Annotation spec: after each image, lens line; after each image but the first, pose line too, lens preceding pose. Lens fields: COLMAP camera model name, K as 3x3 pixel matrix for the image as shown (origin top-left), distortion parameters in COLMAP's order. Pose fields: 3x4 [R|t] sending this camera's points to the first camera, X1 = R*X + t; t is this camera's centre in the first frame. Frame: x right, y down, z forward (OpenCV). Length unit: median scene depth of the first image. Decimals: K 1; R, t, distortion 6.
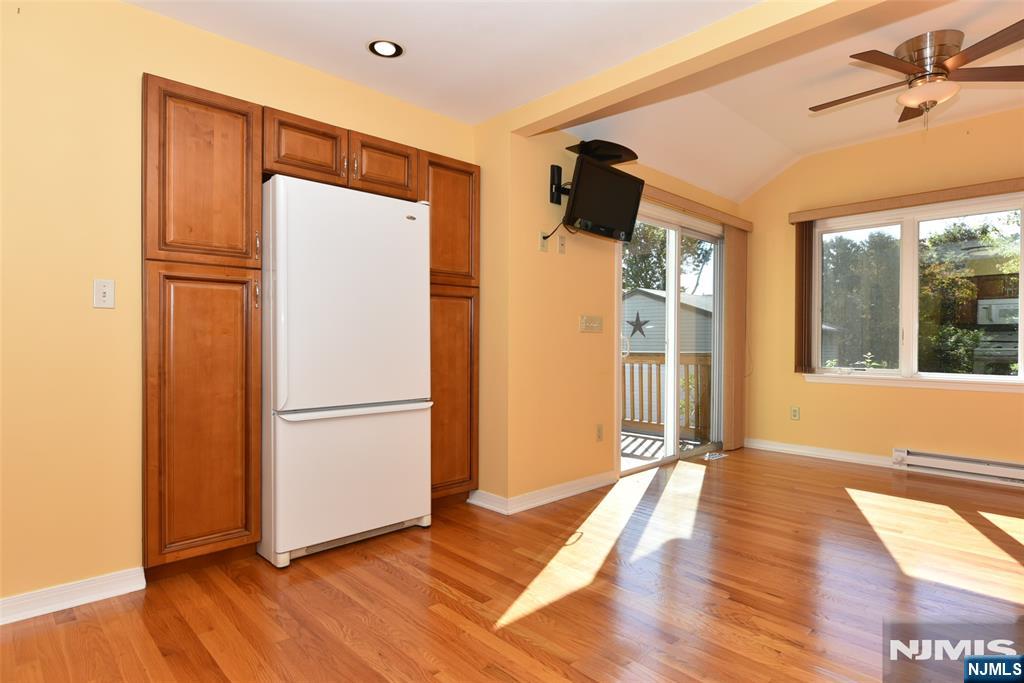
lens RADIAL K [[543.6, 0, 512.0], [0, 543.6, 341.5], [0, 0, 1]] dist [0.003184, 0.000216]
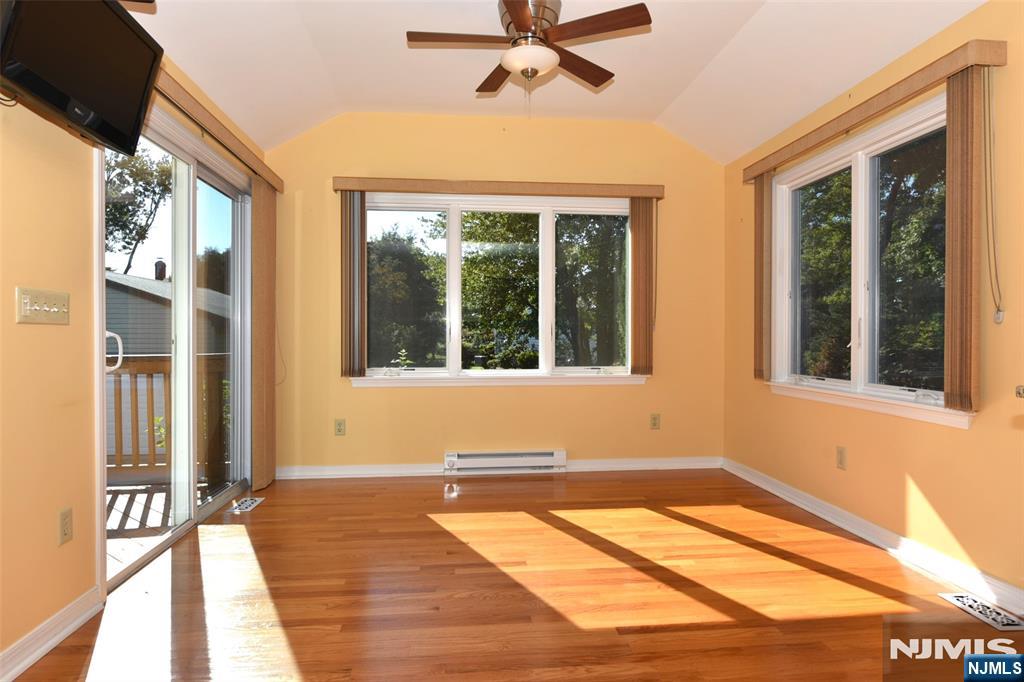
lens RADIAL K [[585.0, 0, 513.1], [0, 585.0, 338.4], [0, 0, 1]] dist [-0.001698, -0.000681]
pose [[0.610548, -0.009445, 0.791923, -0.010087], [0.006398, 0.999955, 0.006994, -0.004612], [-0.791953, 0.000796, 0.610581, 0.306647]]
